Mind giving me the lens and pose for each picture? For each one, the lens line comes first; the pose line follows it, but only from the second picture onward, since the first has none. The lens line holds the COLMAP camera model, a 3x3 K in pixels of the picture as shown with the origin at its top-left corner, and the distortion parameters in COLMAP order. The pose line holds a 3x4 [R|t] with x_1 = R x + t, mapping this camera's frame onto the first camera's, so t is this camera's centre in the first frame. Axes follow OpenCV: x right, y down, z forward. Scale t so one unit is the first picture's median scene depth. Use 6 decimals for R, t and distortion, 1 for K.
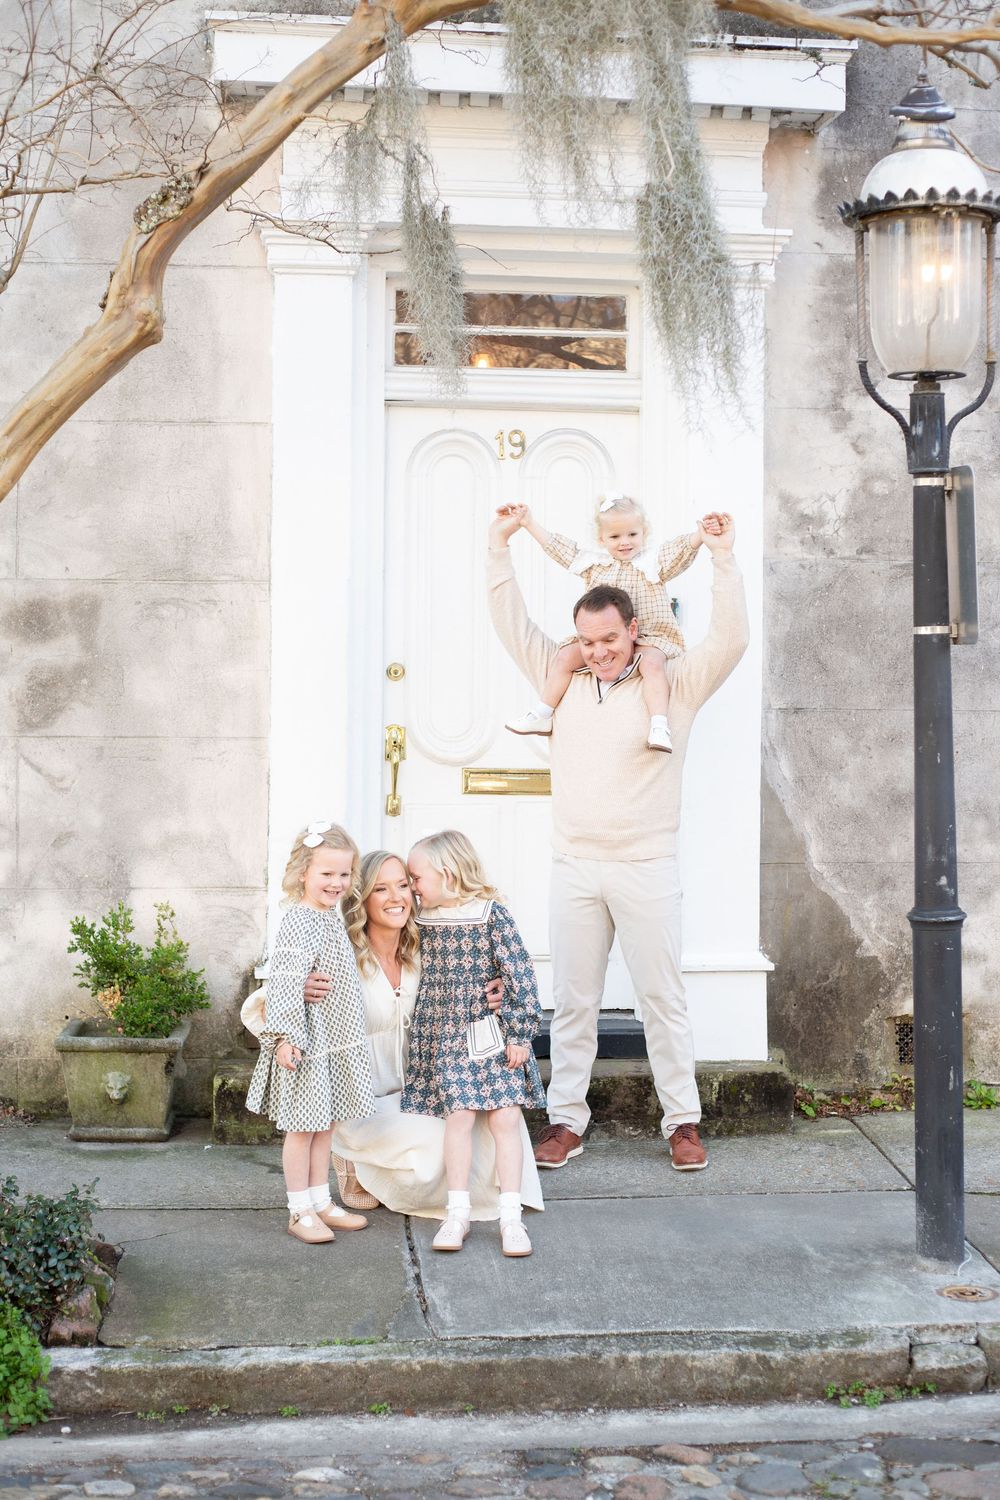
lens RADIAL K [[2220.0, 0, 500.0], [0, 2220.0, 750.0], [0, 0, 1]] dist [-0.077439, -0.070991]
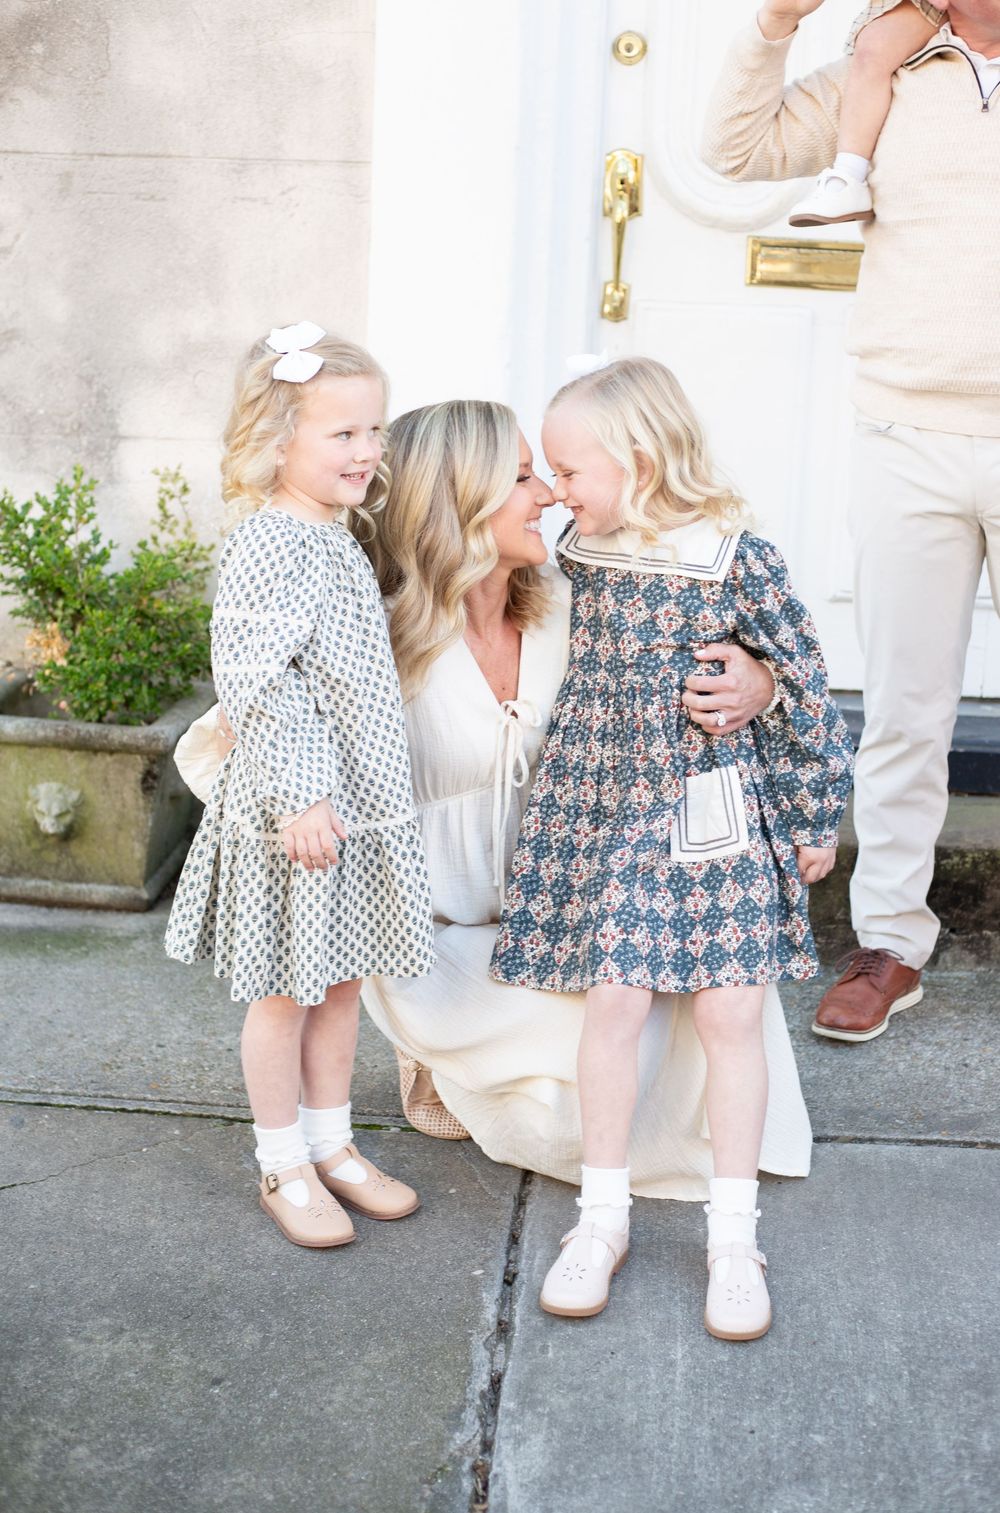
lens RADIAL K [[2638.3, 0, 502.3], [0, 2638.3, 677.9], [0, 0, 1]] dist [0.281461, -2.634096]
pose [[0.988799, 0.052787, -0.139604, 0.022920], [-0.029475, 0.986010, 0.164060, 0.011520], [0.146311, -0.158108, 0.976522, 0.390973]]
